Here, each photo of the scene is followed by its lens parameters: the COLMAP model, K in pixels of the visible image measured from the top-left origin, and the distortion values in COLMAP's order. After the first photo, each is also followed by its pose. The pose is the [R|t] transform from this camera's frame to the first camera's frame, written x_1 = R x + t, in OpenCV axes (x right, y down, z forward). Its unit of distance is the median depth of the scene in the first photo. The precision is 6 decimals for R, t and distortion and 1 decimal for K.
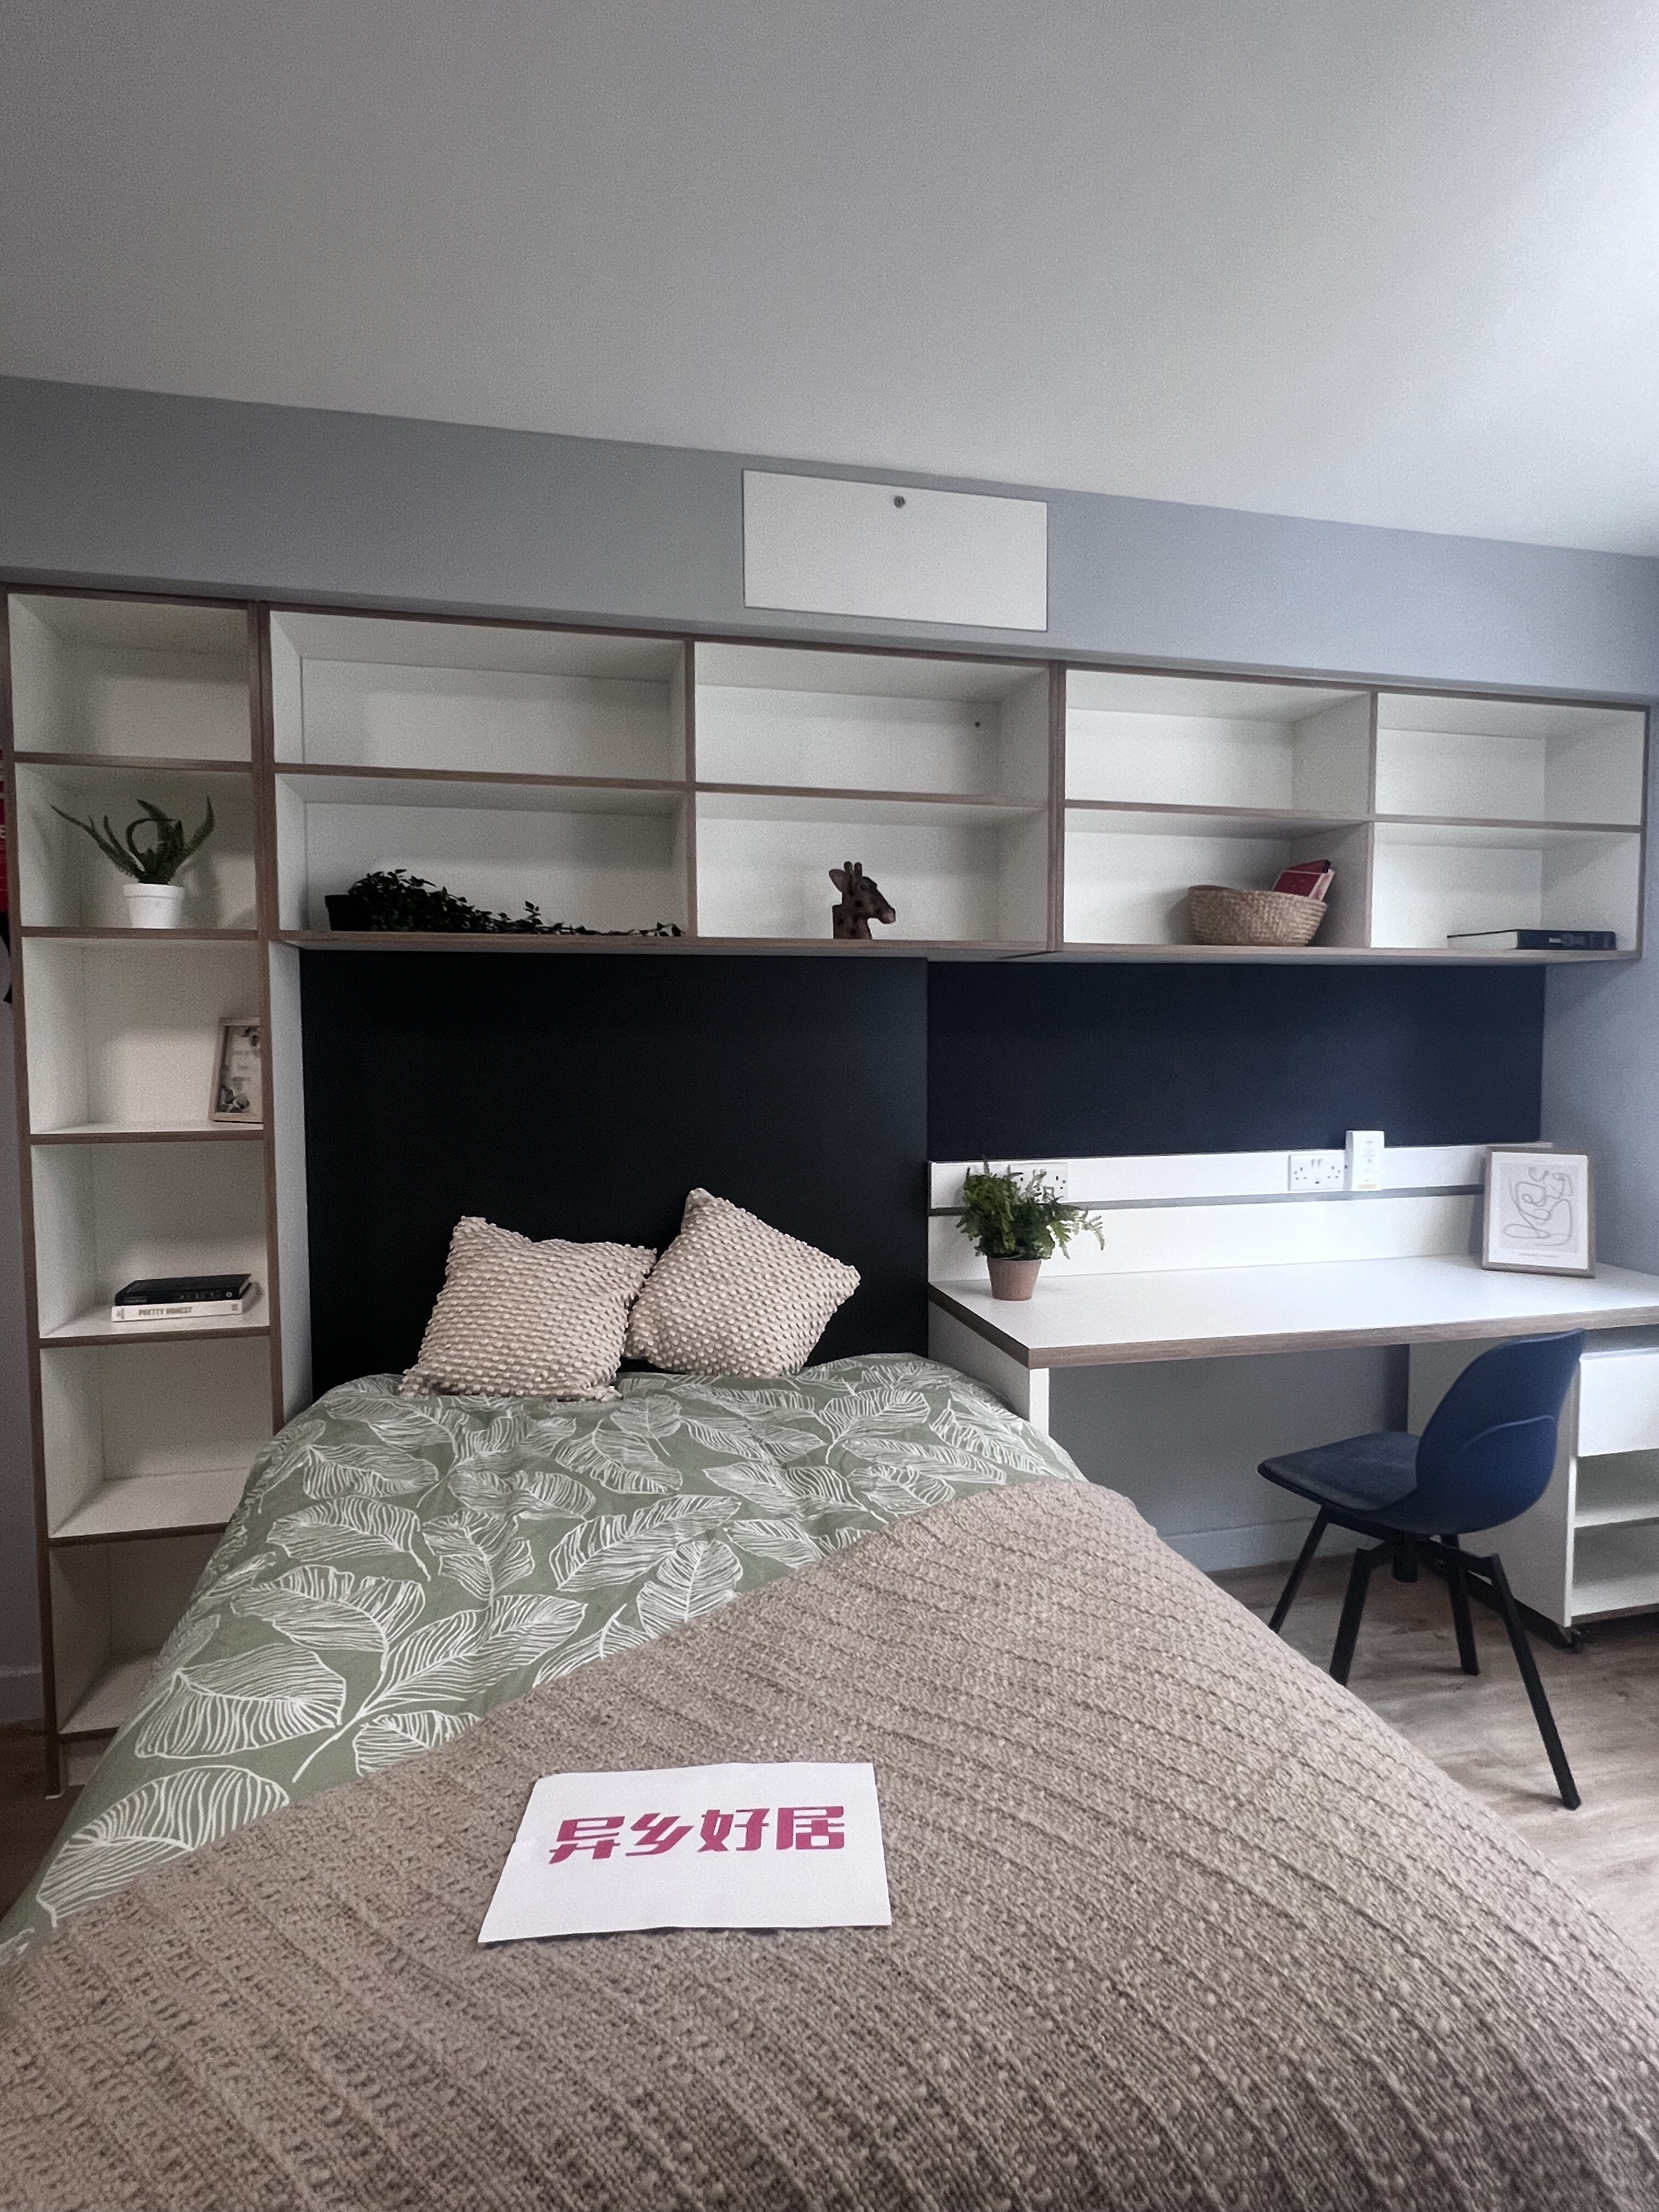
lens RADIAL K [[1204.2, 0, 834.1], [0, 1204.2, 1101.8], [0, 0, 1]] dist [-0.003527, -0.000327]
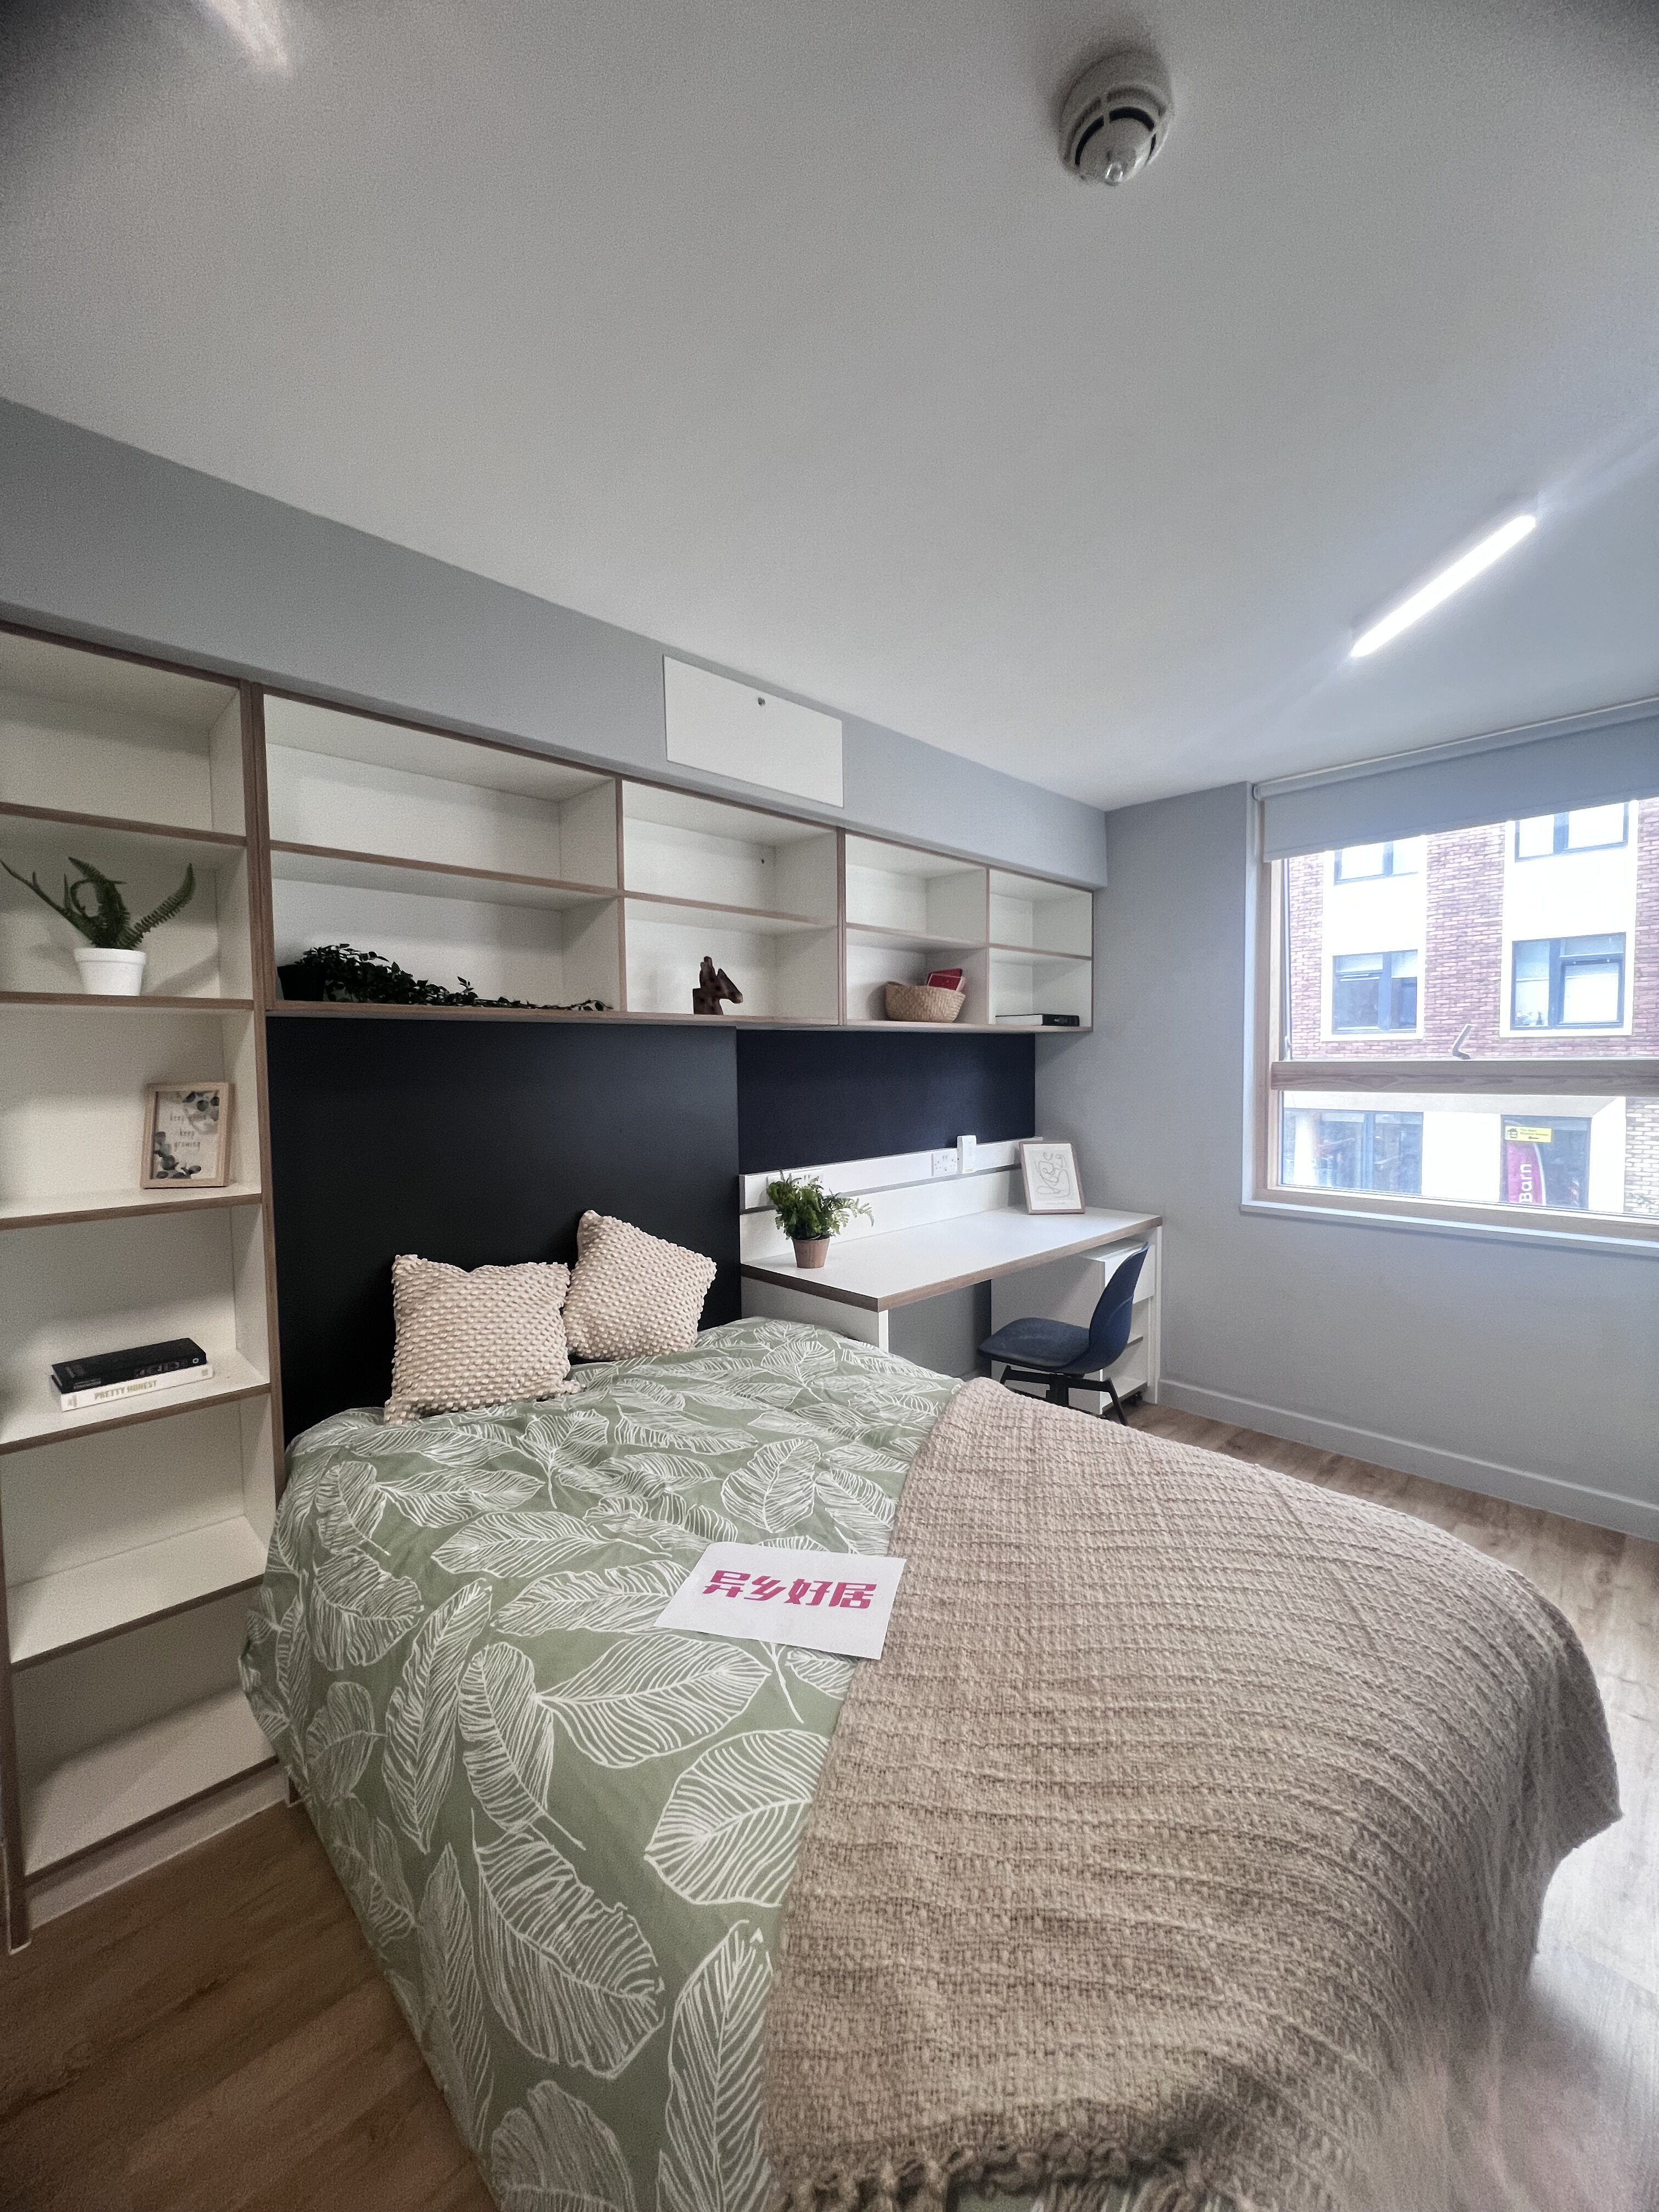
lens RADIAL K [[884.8, 0, 835.9], [0, 884.8, 1101.2], [0, 0, 1]] dist [-0.001053, -0.000098]
pose [[0.858288, -0.031311, 0.512211, -0.394270], [0.038810, 0.999239, -0.003950, -0.030176], [-0.511698, 0.023269, 0.858850, 0.087681]]
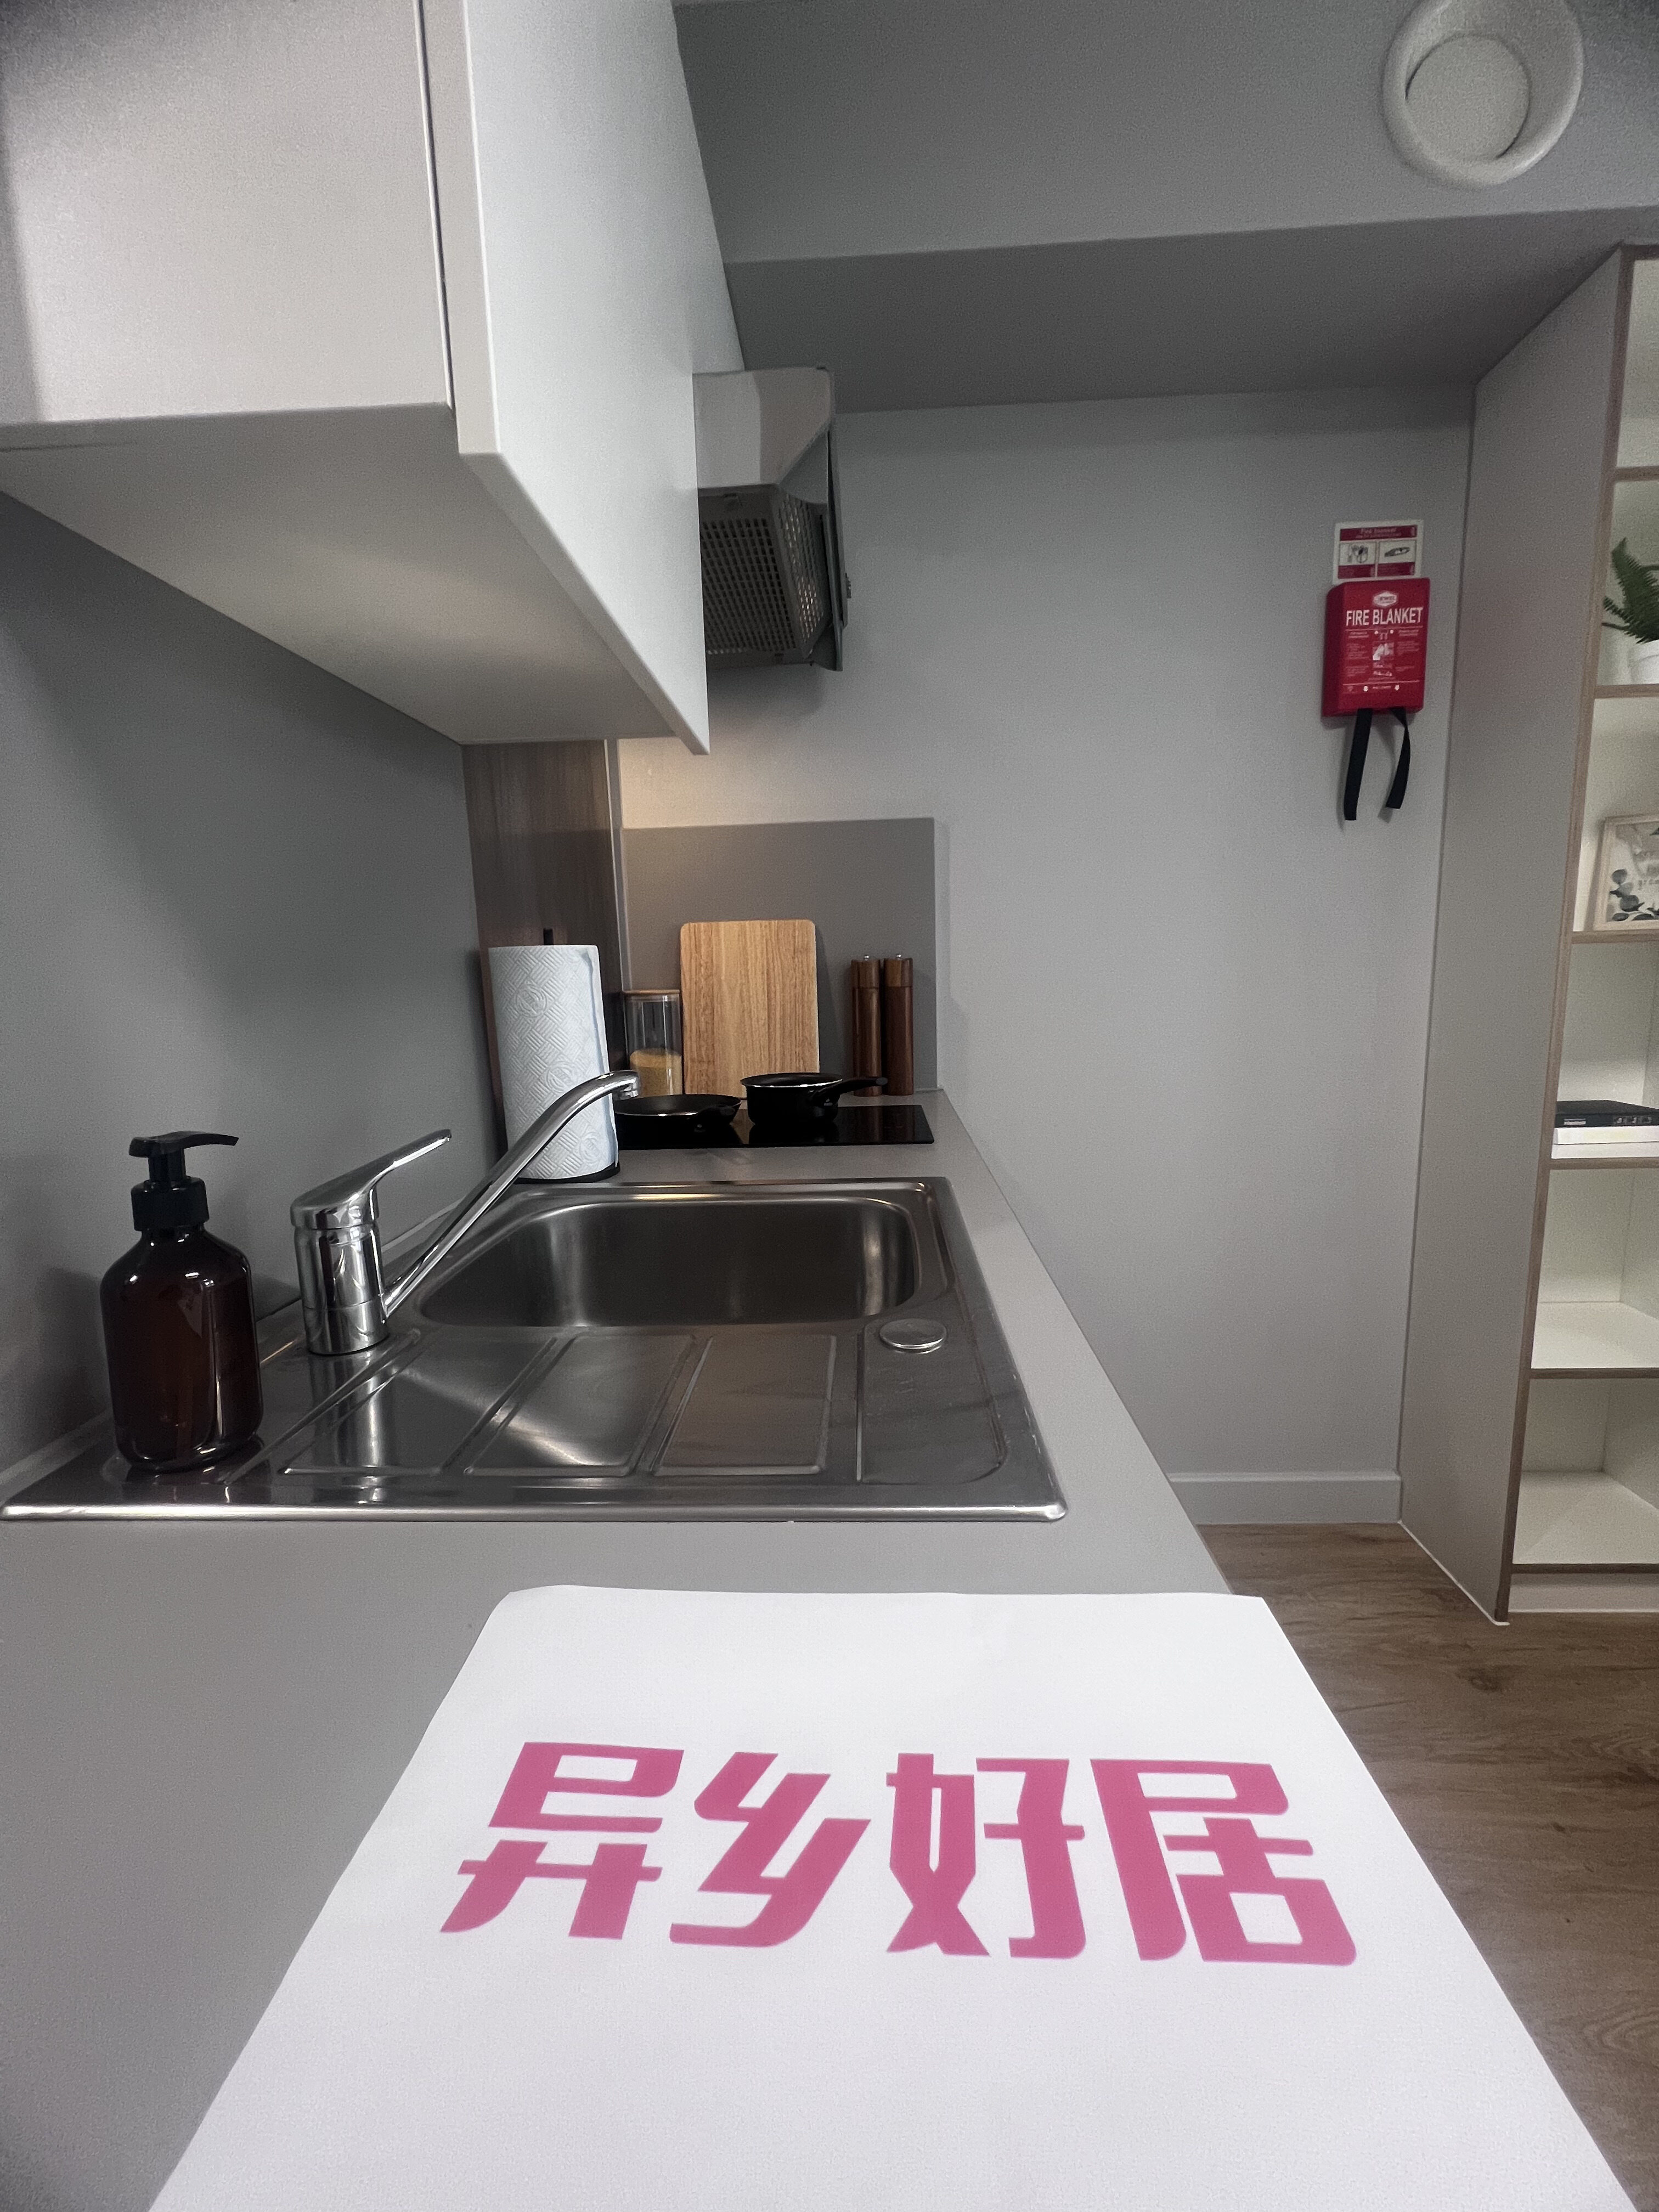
lens RADIAL K [[887.5, 0, 836.4], [0, 887.5, 1102.4], [0, 0, 1]] dist [-0.002336, -0.000261]
pose [[0.960851, 0.019969, -0.276347, -0.871526], [0.007553, 0.995141, 0.098171, 0.073349], [0.276964, -0.096415, 0.956031, 0.181902]]
